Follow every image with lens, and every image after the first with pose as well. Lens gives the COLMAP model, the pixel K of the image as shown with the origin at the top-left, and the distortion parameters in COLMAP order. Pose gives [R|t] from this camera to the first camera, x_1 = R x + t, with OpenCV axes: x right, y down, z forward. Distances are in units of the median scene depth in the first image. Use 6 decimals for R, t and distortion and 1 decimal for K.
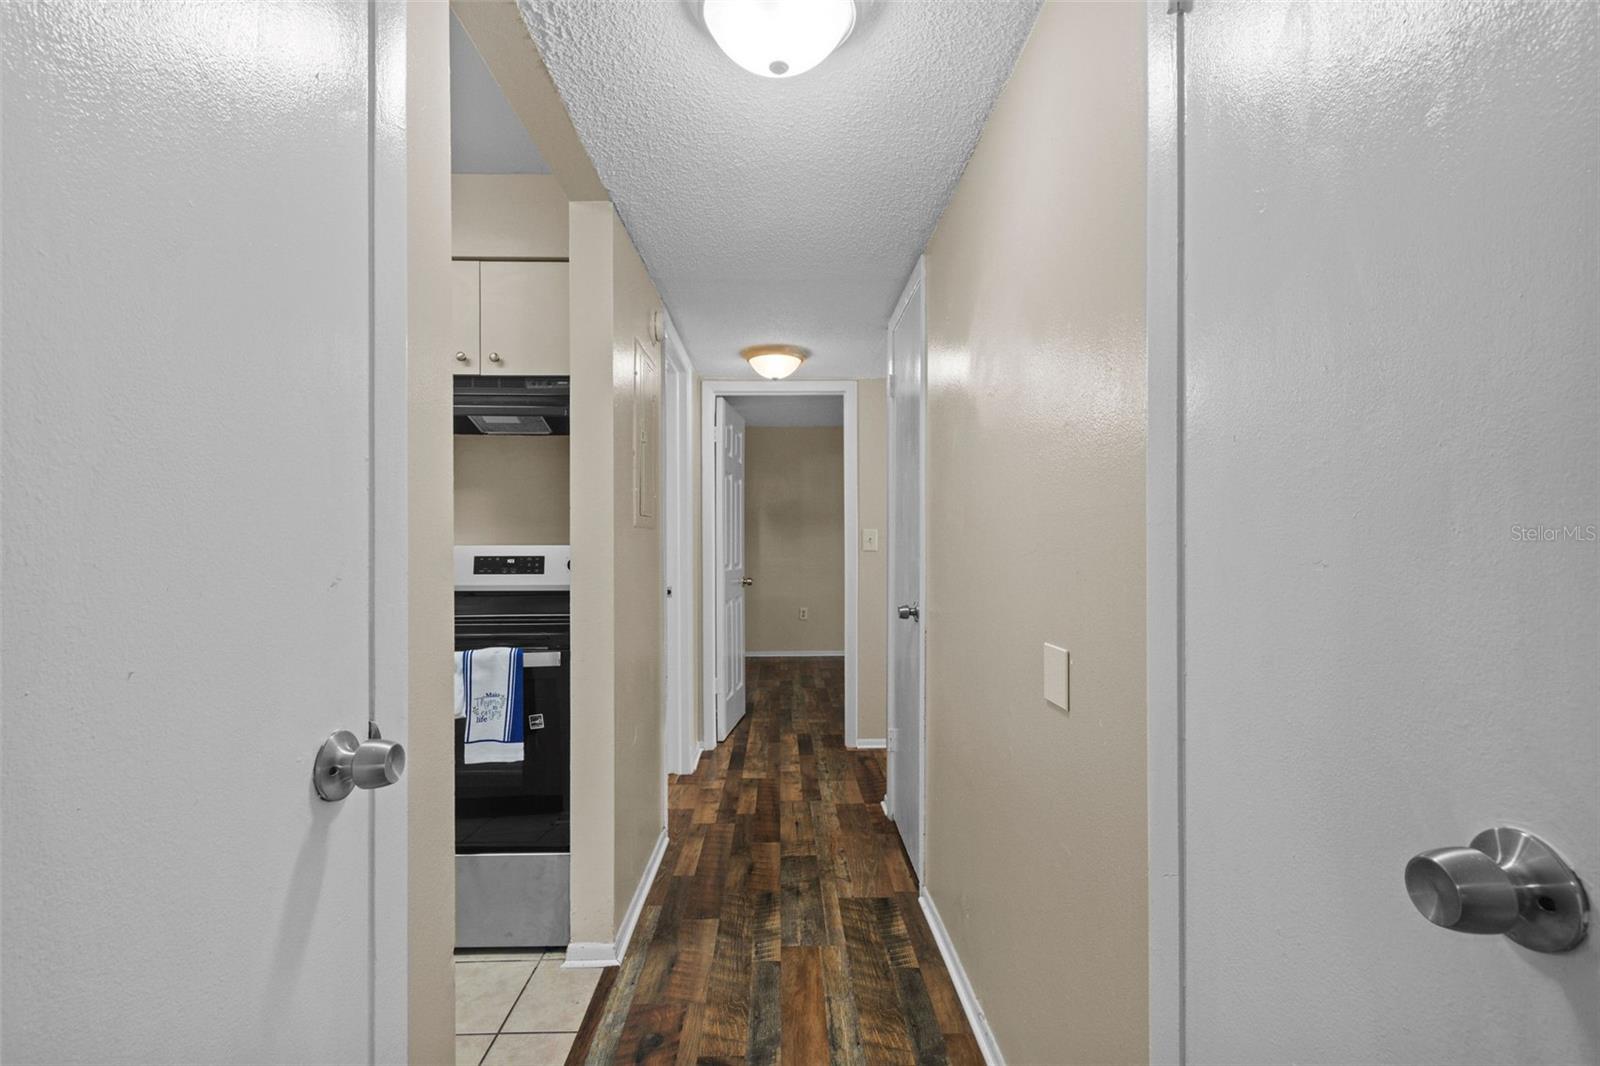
lens RADIAL K [[732.3, 0, 788.2], [0, 732.3, 538.8], [0, 0, 1]] dist [0.011485, -0.006641]
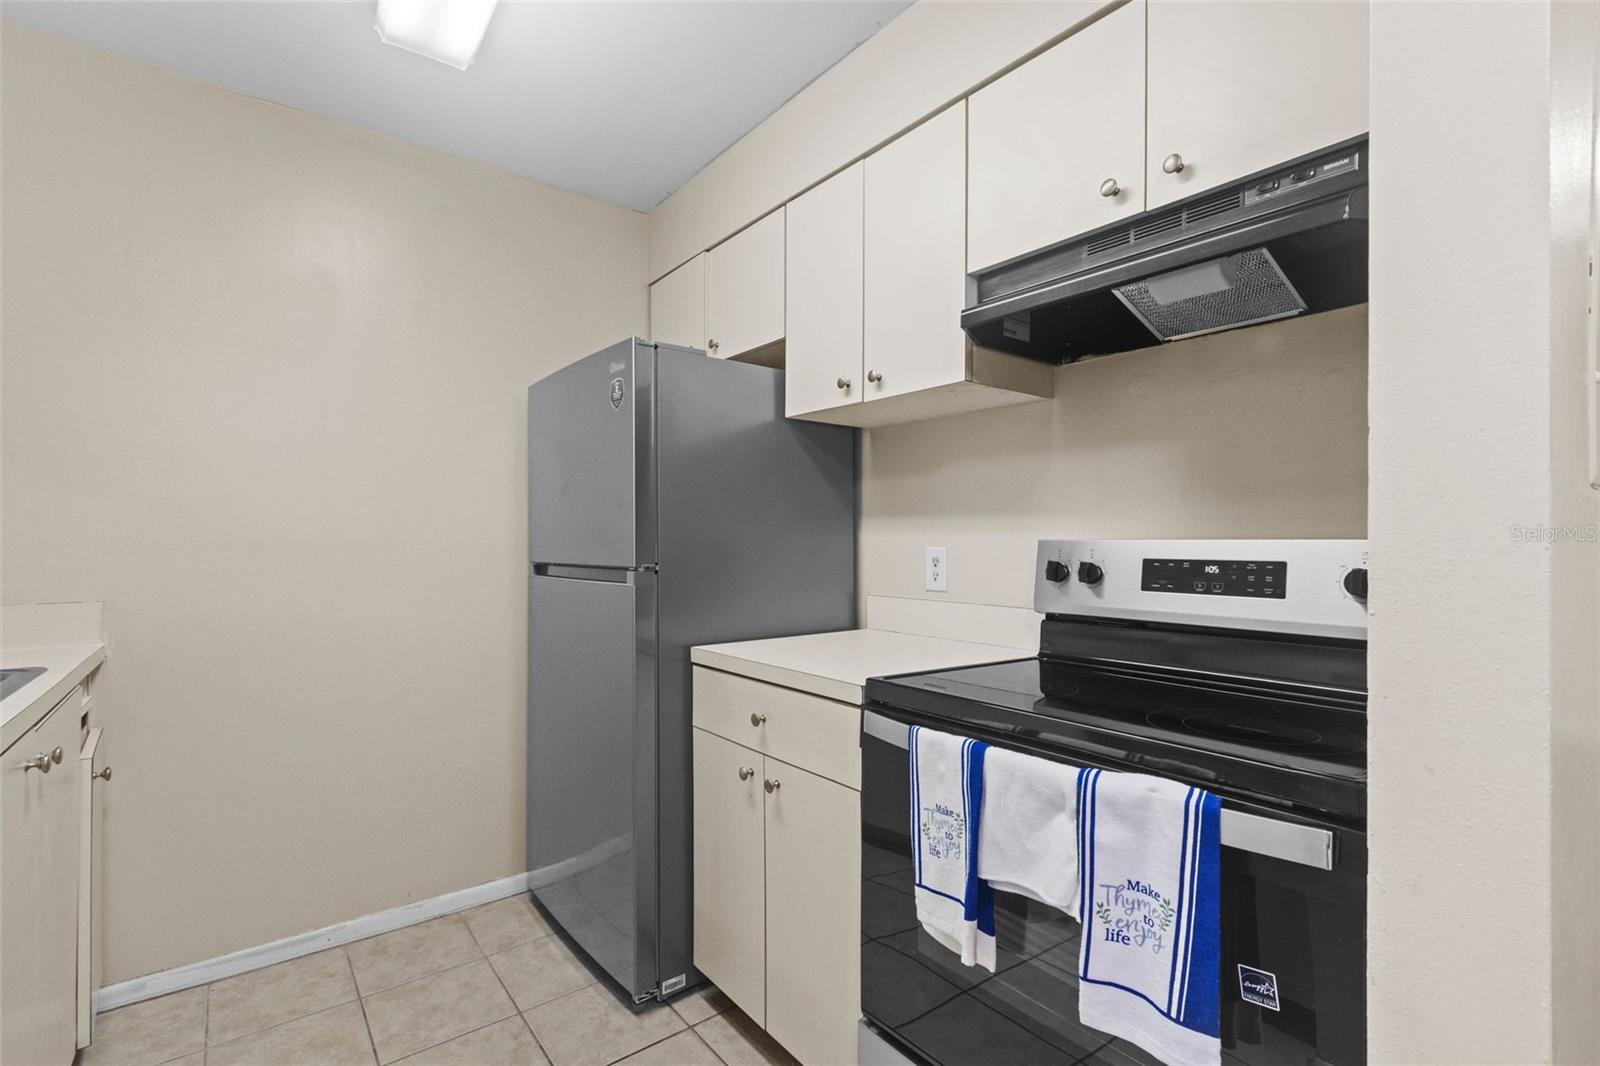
lens RADIAL K [[732.3, 0, 788.2], [0, 732.3, 538.8], [0, 0, 1]] dist [0.011485, -0.006641]
pose [[0.601954, 0.004024, -0.798520, -0.181179], [0.001997, 0.999977, 0.006544, 0.006020], [0.798528, -0.005534, 0.601932, 0.562945]]
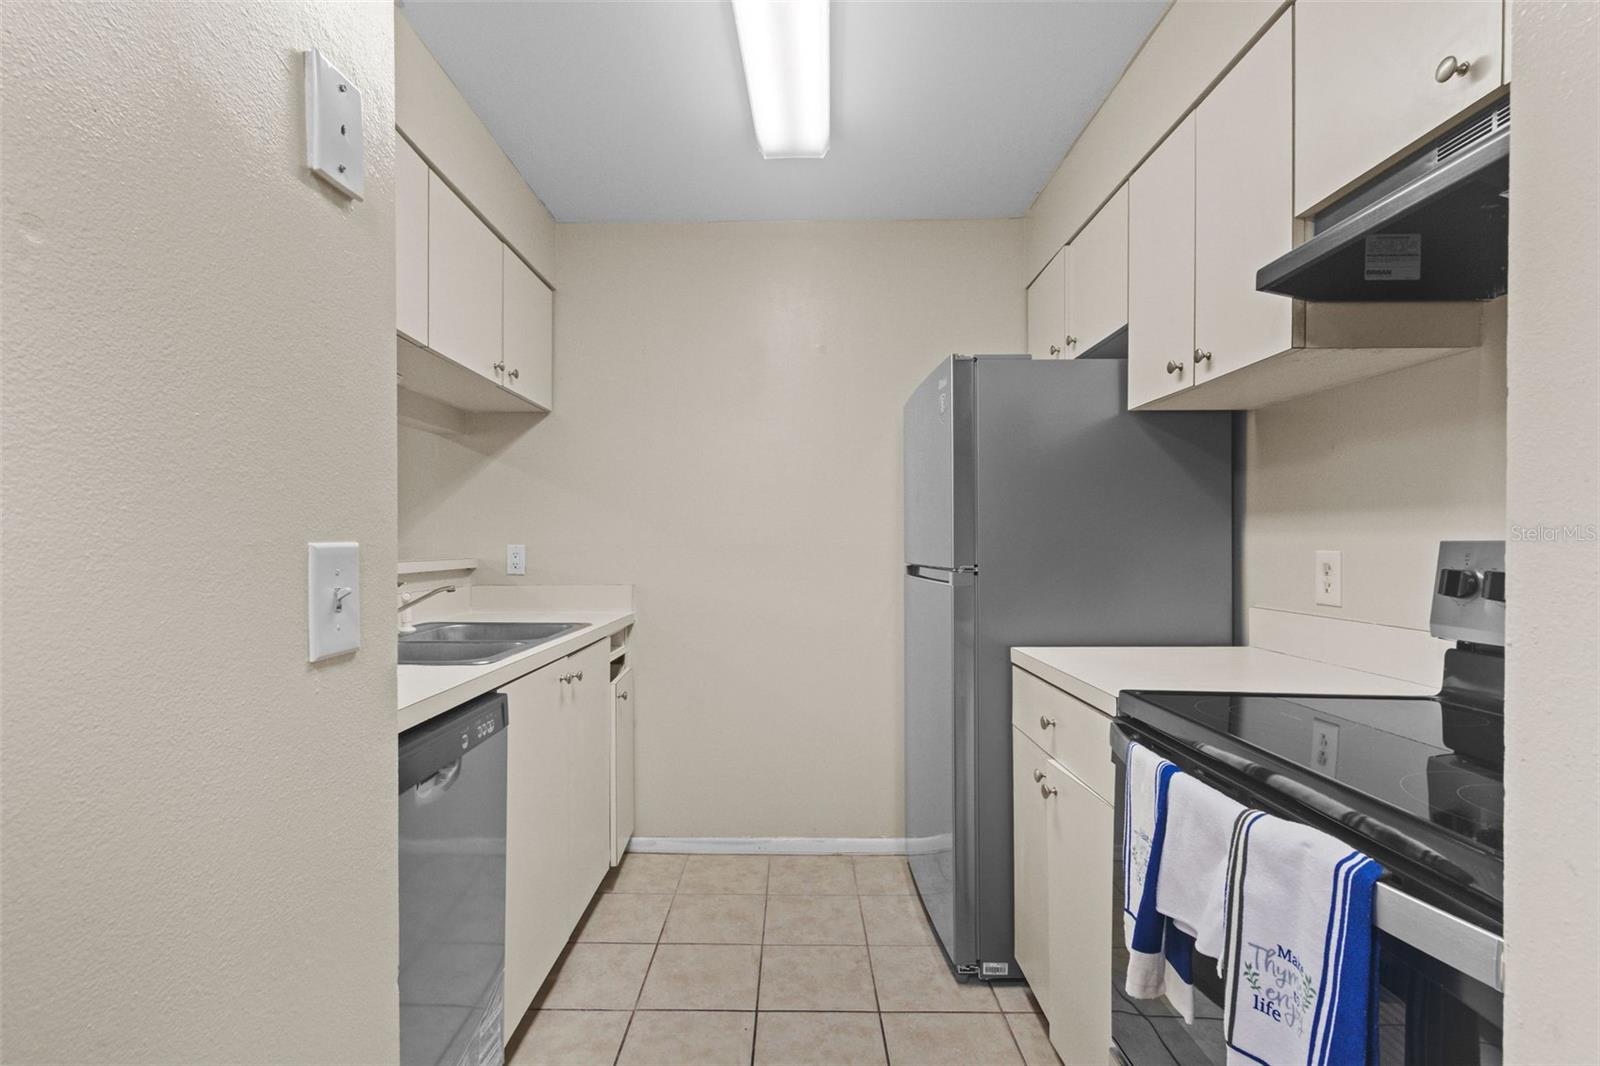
lens RADIAL K [[744.0, 0, 782.1], [0, 744.0, 548.3], [0, 0, 1]] dist [0.014363, -0.007819]
pose [[-0.029405, 0.012123, -0.999494, -0.032850], [0.009969, 0.999880, 0.011835, 0.005873], [0.999518, -0.009616, -0.029523, 0.742743]]
